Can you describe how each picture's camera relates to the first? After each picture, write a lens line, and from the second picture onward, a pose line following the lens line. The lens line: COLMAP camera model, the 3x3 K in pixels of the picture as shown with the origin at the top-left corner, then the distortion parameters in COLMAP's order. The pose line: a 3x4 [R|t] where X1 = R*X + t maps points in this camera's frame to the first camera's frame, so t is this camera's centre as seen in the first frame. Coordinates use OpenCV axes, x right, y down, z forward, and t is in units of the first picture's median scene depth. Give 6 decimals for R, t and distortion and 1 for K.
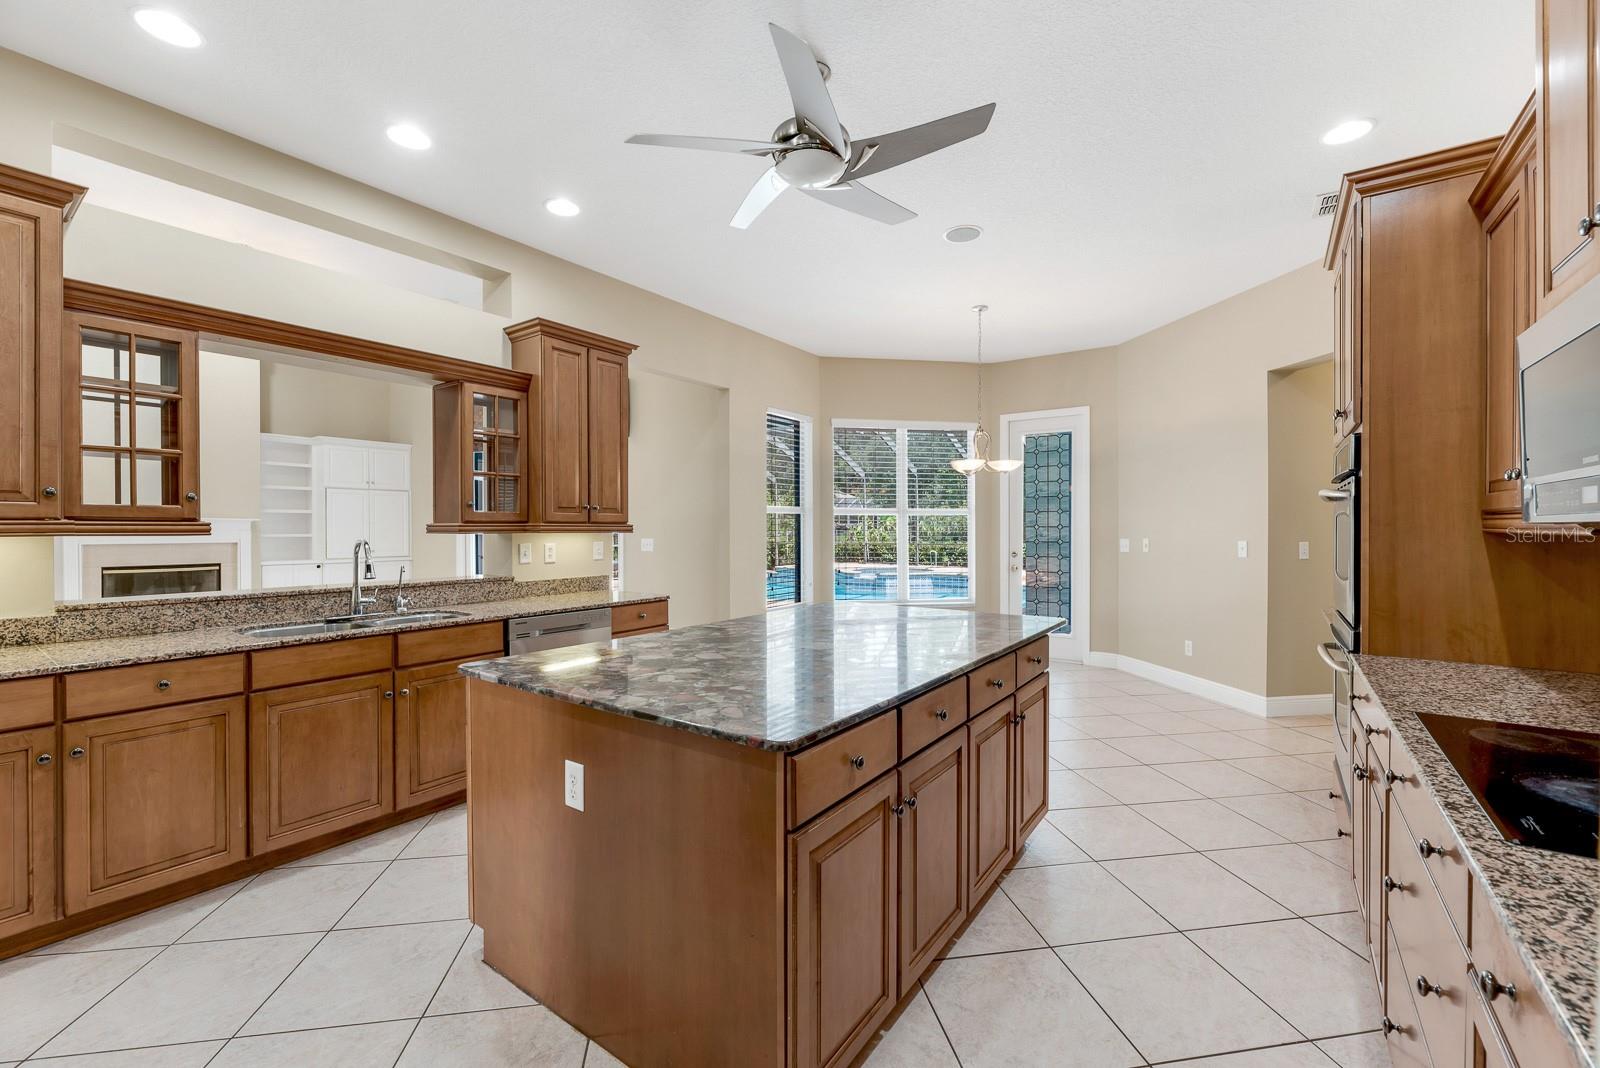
lens RADIAL K [[650.6, 0, 787.7], [0, 650.6, 537.4], [0, 0, 1]] dist [0.000258, 0.000940]
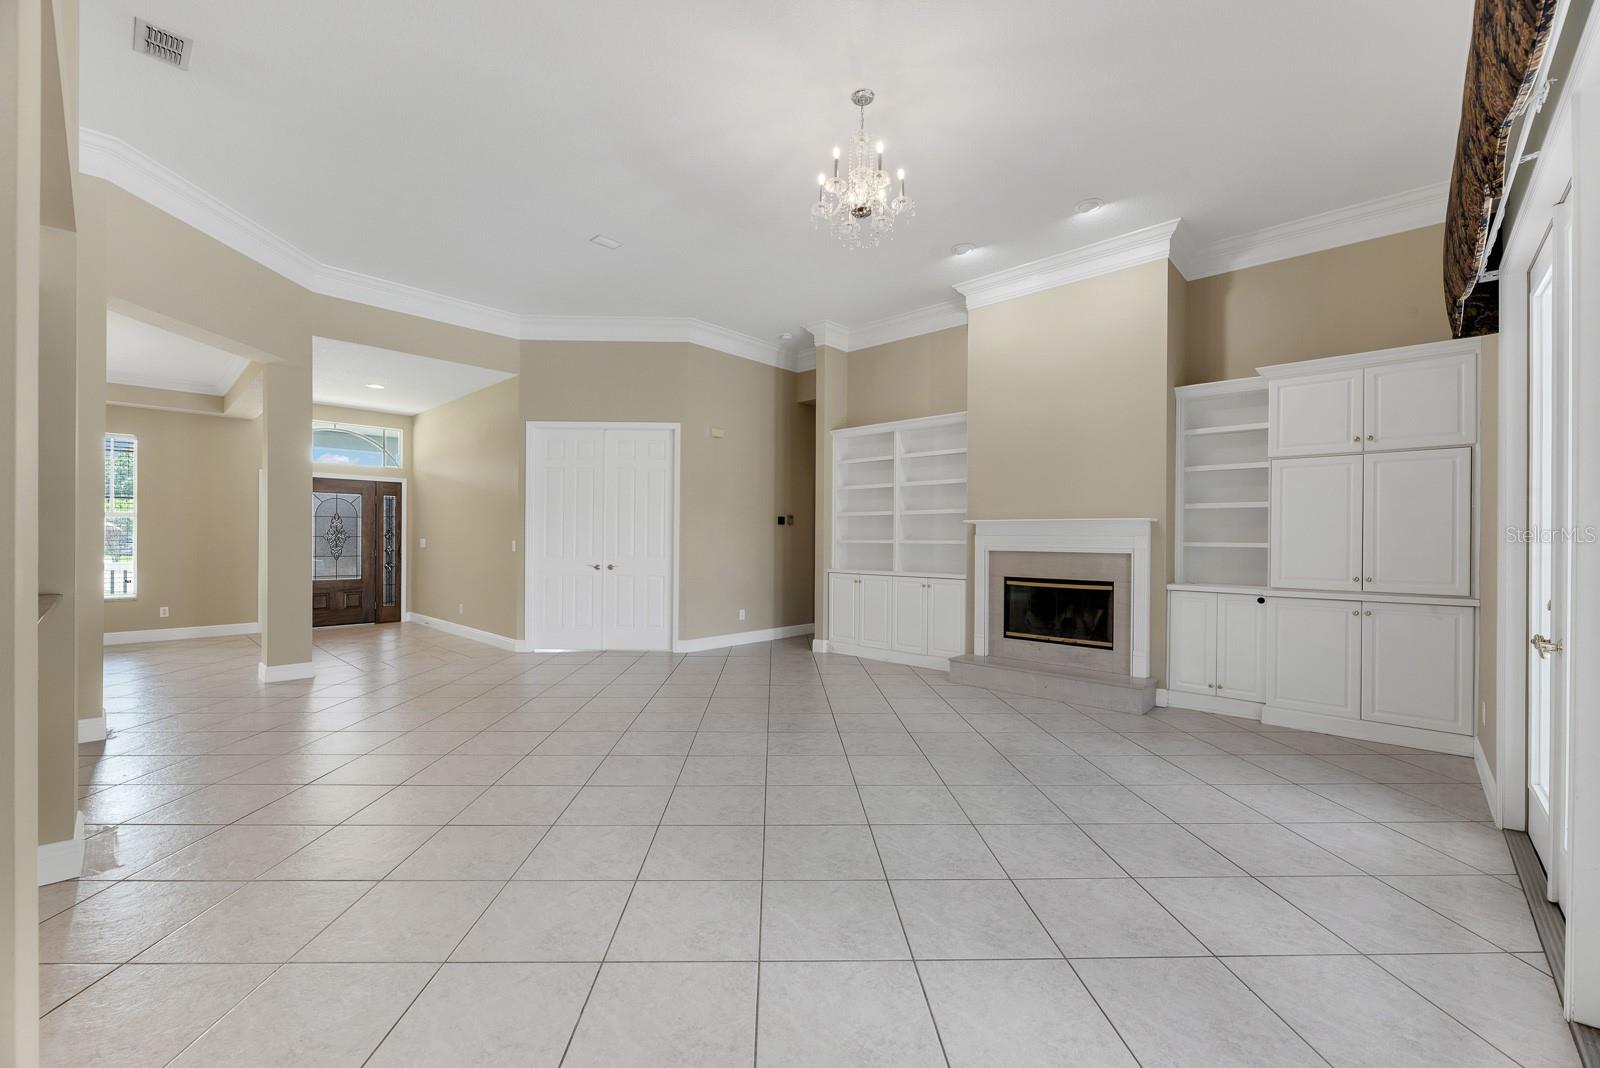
lens RADIAL K [[650.6, 0, 793.5], [0, 650.6, 535.6], [0, 0, 1]] dist [0.000258, 0.000940]
pose [[-0.141034, -0.008489, -0.989968, -0.128579], [-0.020967, 0.999765, -0.005587, 0.000068], [0.989783, 0.019968, -0.141179, 0.834691]]
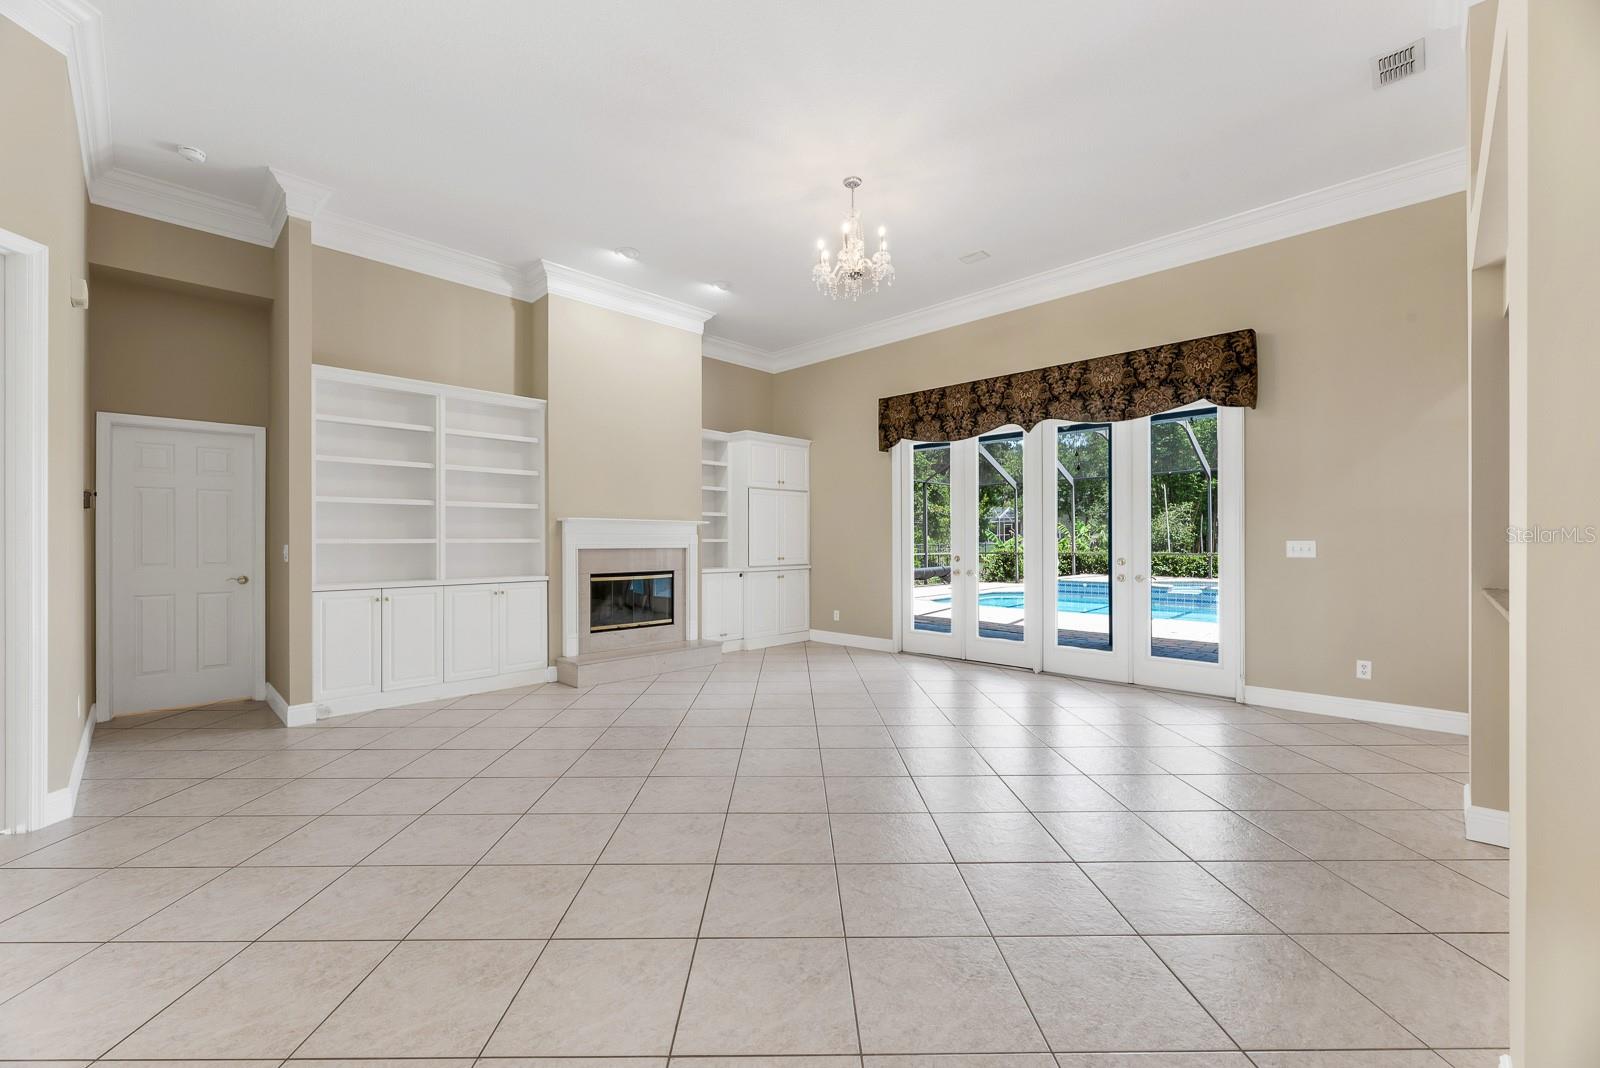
lens RADIAL K [[650.6, 0, 801.4], [0, 650.6, 533.9], [0, 0, 1]] dist [0.000258, 0.000940]
pose [[0.988142, -0.003585, -0.153499, -0.618757], [0.000059, 0.999736, -0.022970, 0.010223], [0.153540, 0.022689, 0.987882, 0.142755]]
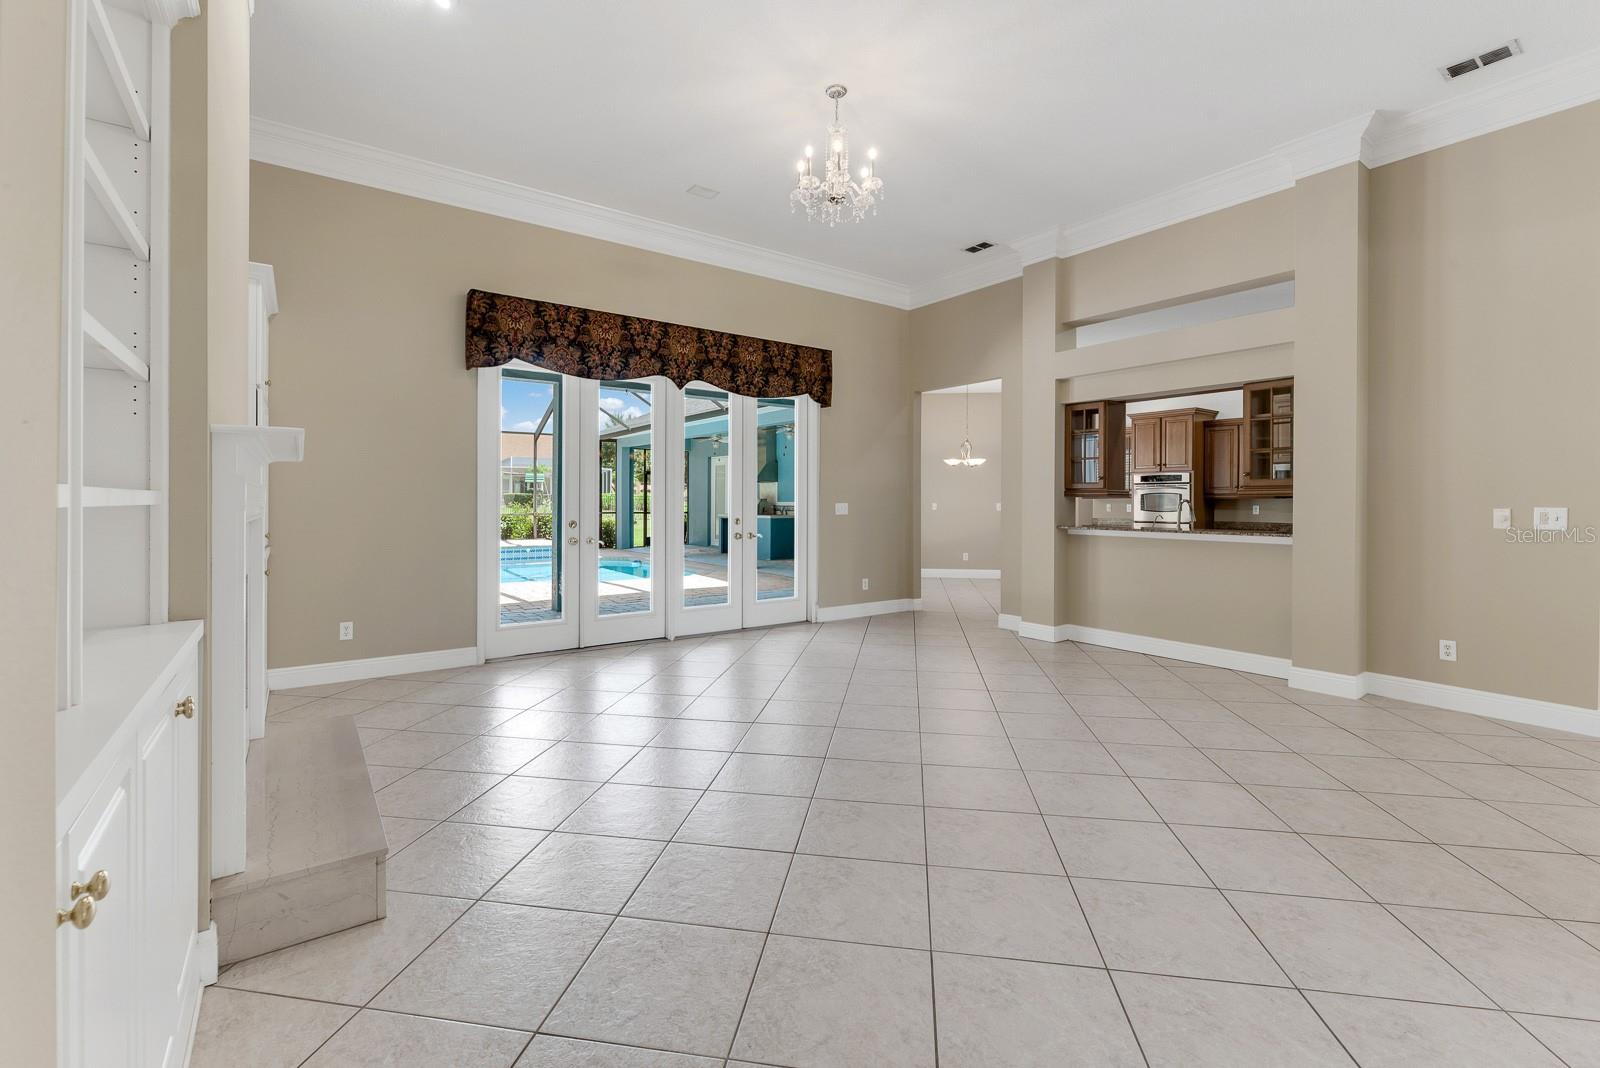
lens RADIAL K [[713.1, 0, 825.8], [0, 713.1, 501.5], [0, 0, 1]] dist [0.012320, 0.000186]
pose [[0.297014, 0.002249, 0.954871, -1.286466], [0.008392, 0.999952, -0.004966, 0.004162], [-0.954836, 0.009489, 0.296981, 0.610561]]
